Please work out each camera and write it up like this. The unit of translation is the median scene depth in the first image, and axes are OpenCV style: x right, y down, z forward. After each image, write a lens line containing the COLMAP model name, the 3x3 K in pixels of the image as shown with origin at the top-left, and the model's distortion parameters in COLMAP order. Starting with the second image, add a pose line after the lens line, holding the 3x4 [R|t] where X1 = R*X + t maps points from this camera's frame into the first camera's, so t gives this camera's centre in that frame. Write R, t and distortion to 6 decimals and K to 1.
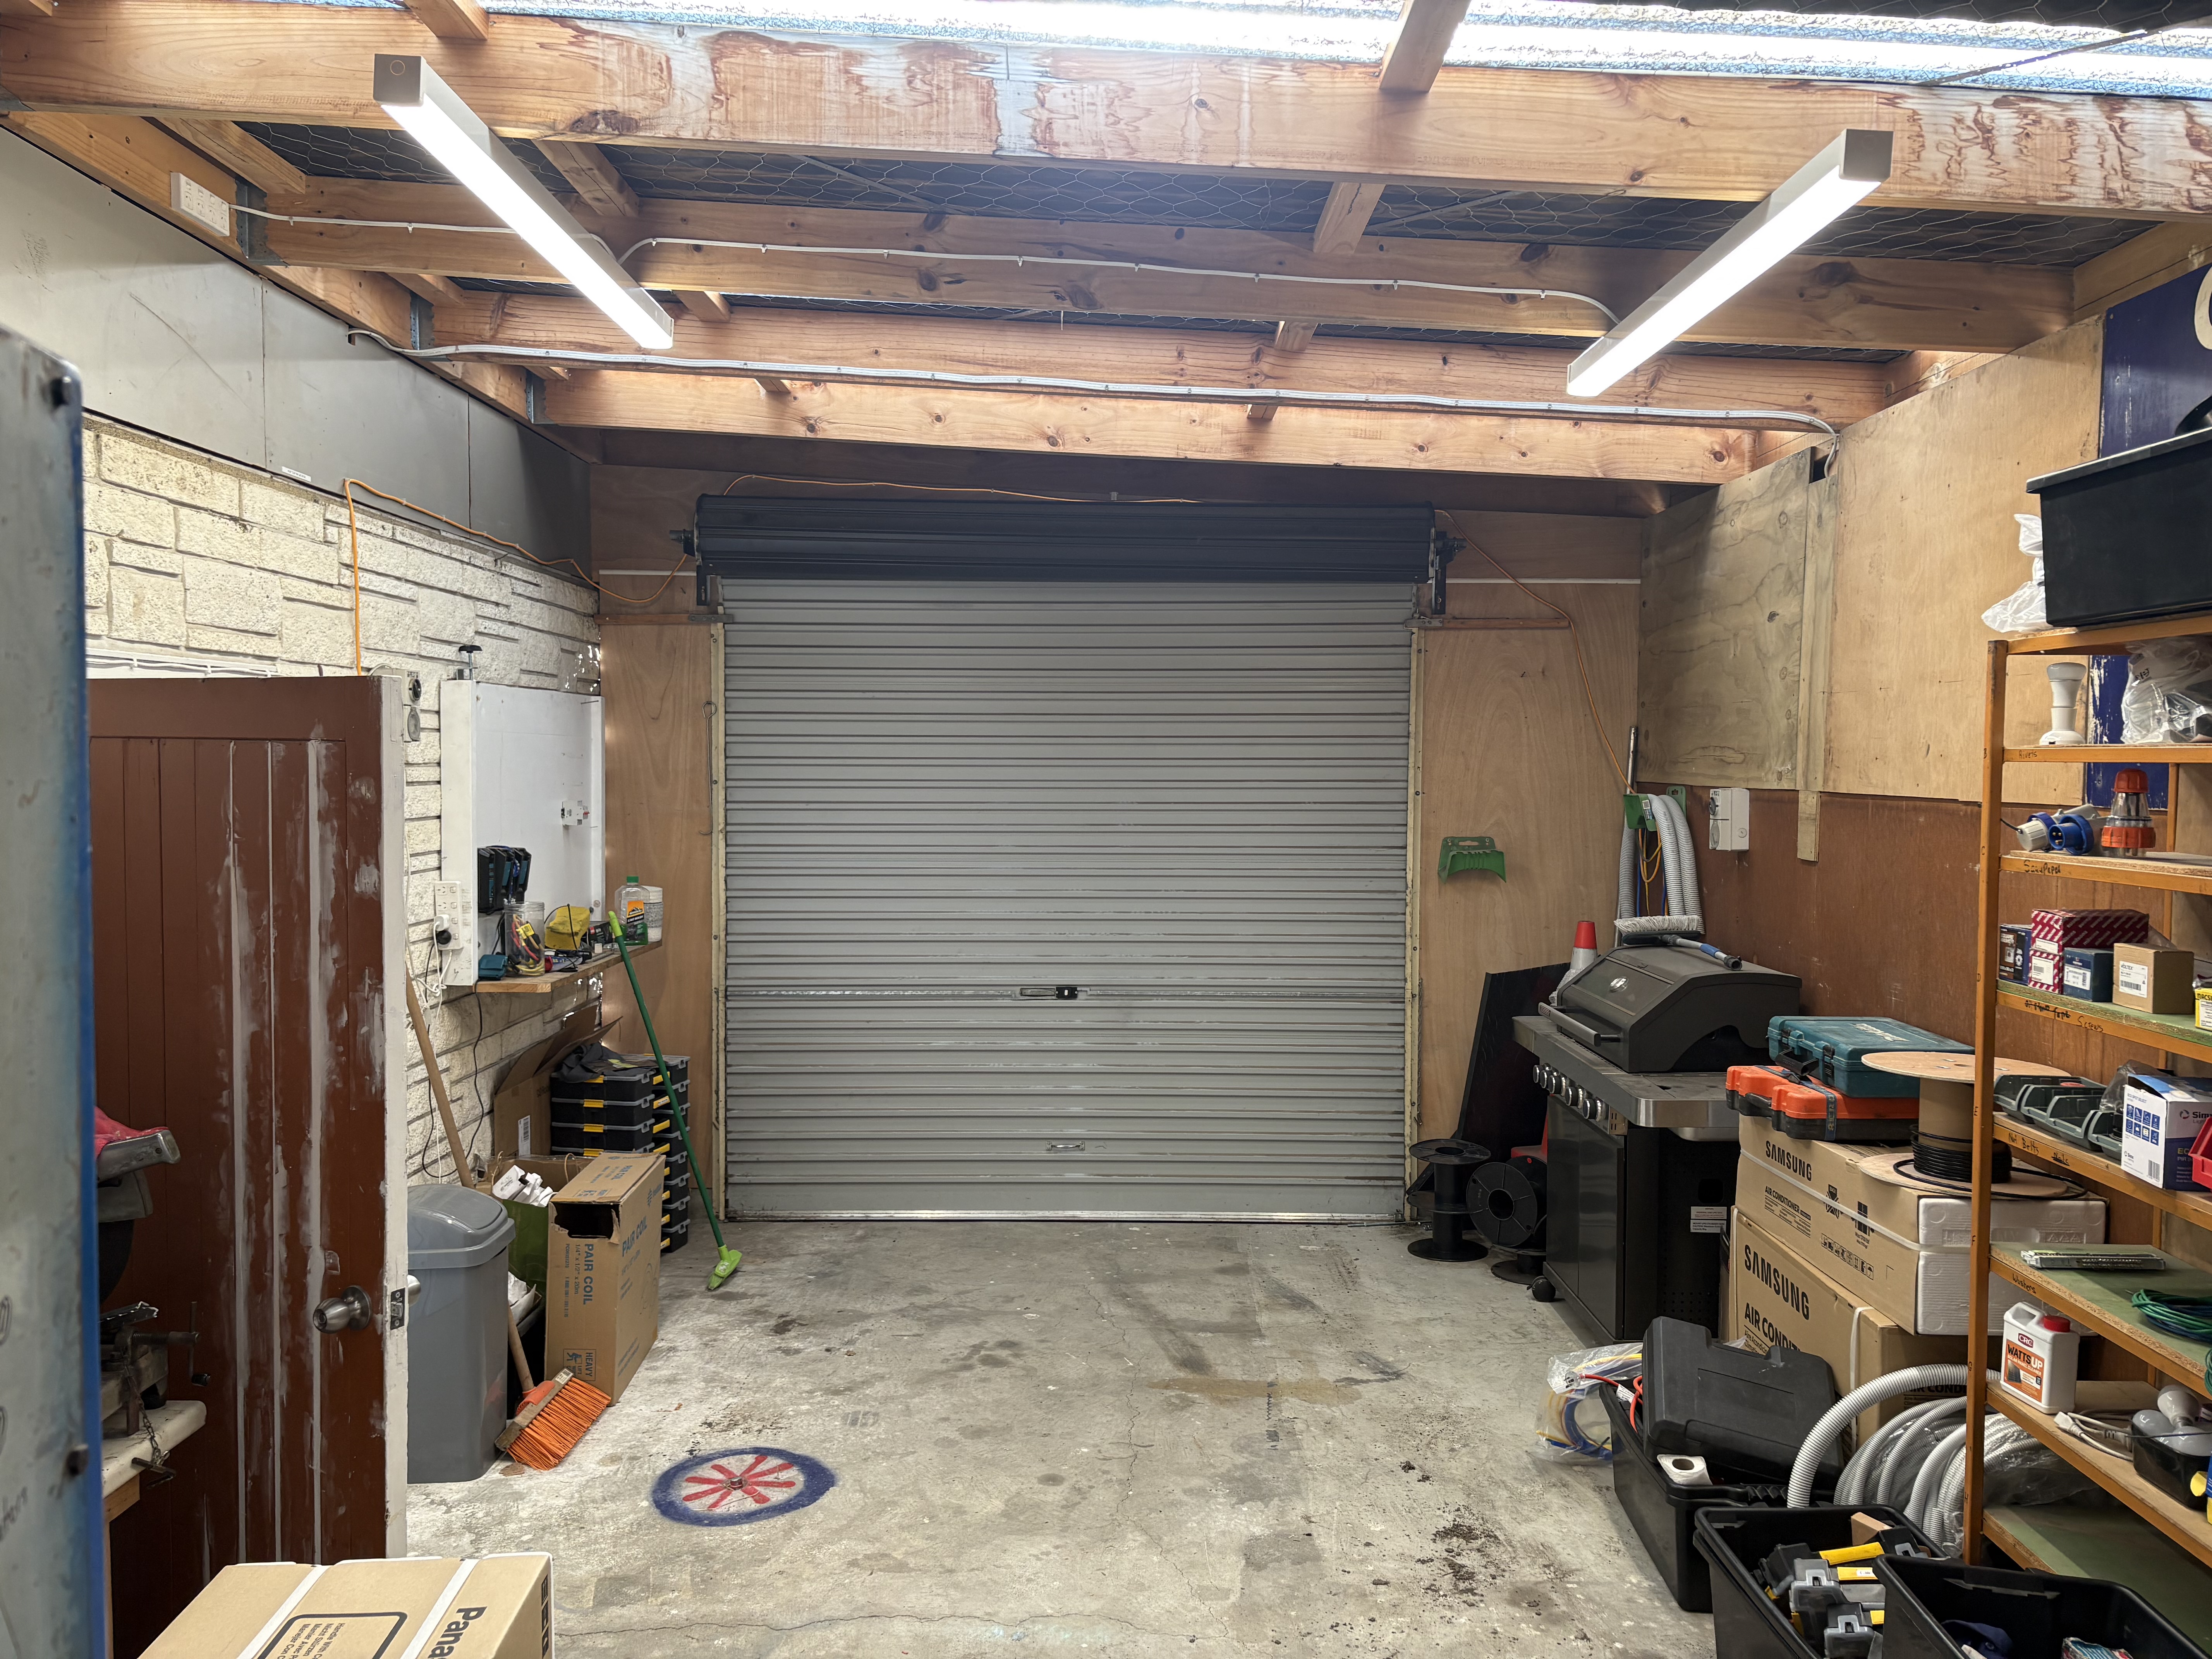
lens RADIAL K [[1670.9, 0, 1106.5], [0, 1670.9, 829.3], [0, 0, 1]] dist [-0.000366, -0.000204]
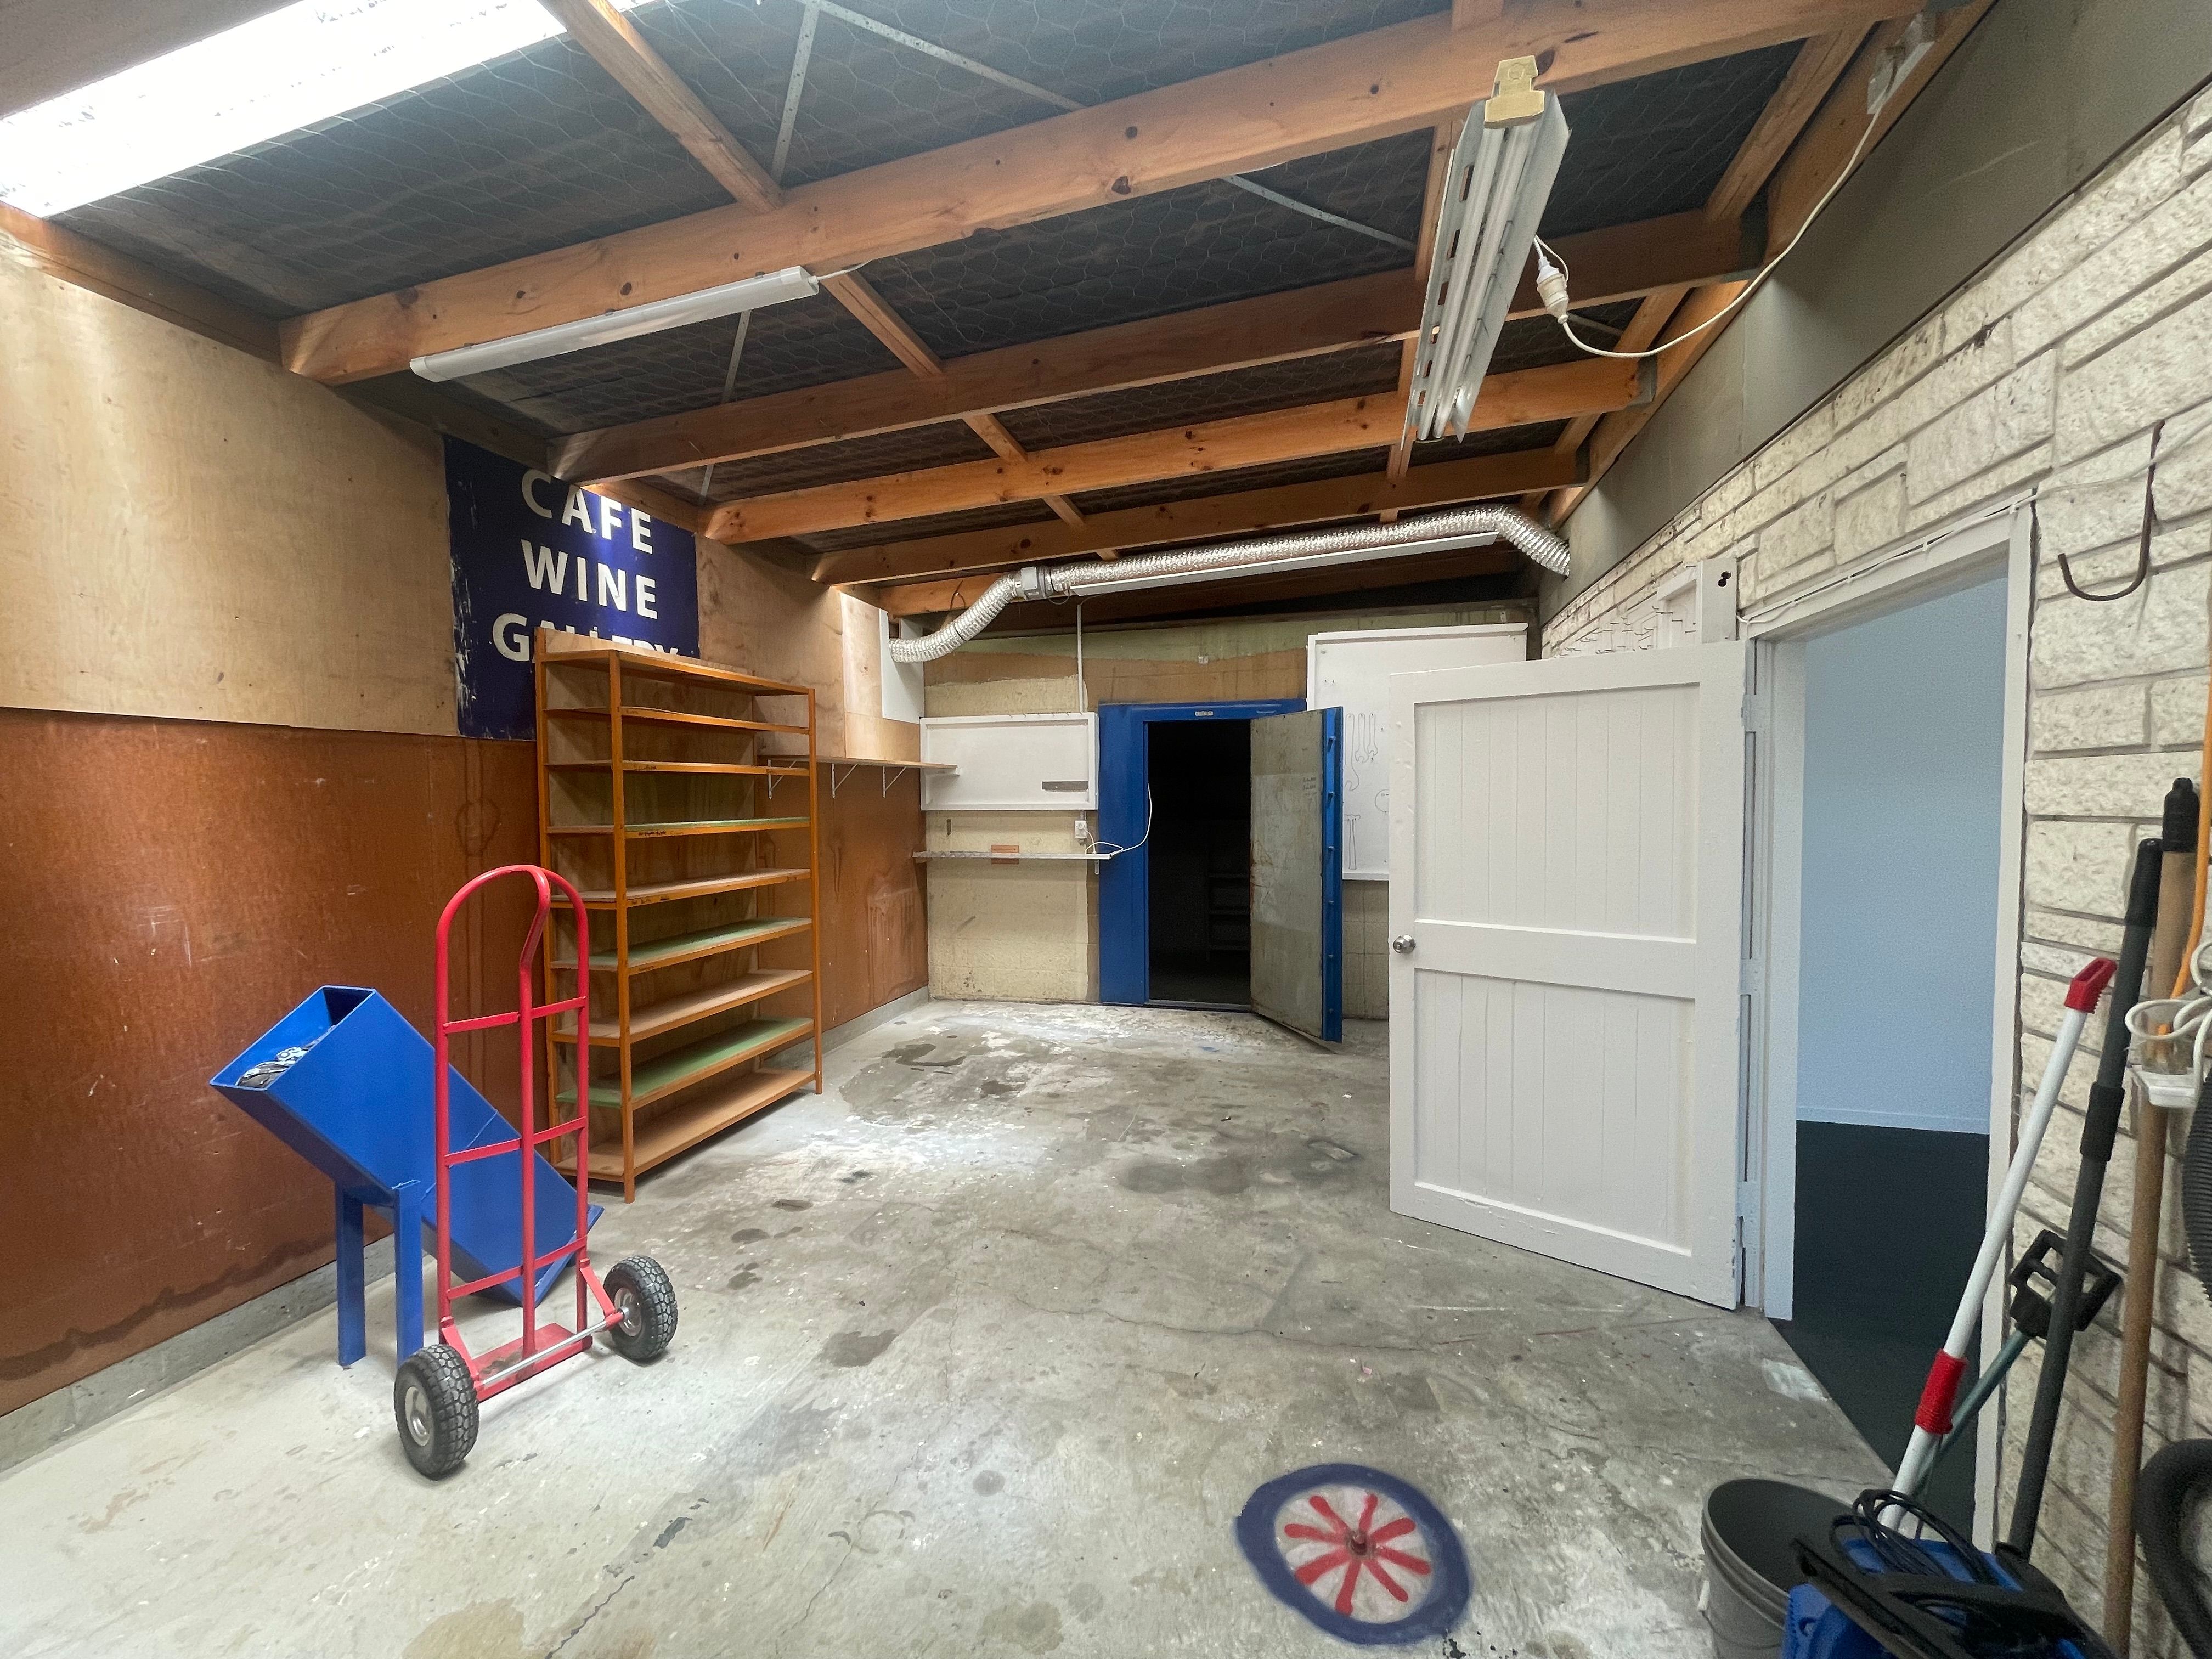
lens RADIAL K [[889.9, 0, 1103.7], [0, 889.9, 826.5], [0, 0, 1]] dist [0.000377, 0.000042]
pose [[-0.967662, -0.009774, 0.252062, -0.208672], [0.010628, 0.996782, 0.079451, 0.010398], [-0.252028, 0.079561, -0.964444, 1.429880]]
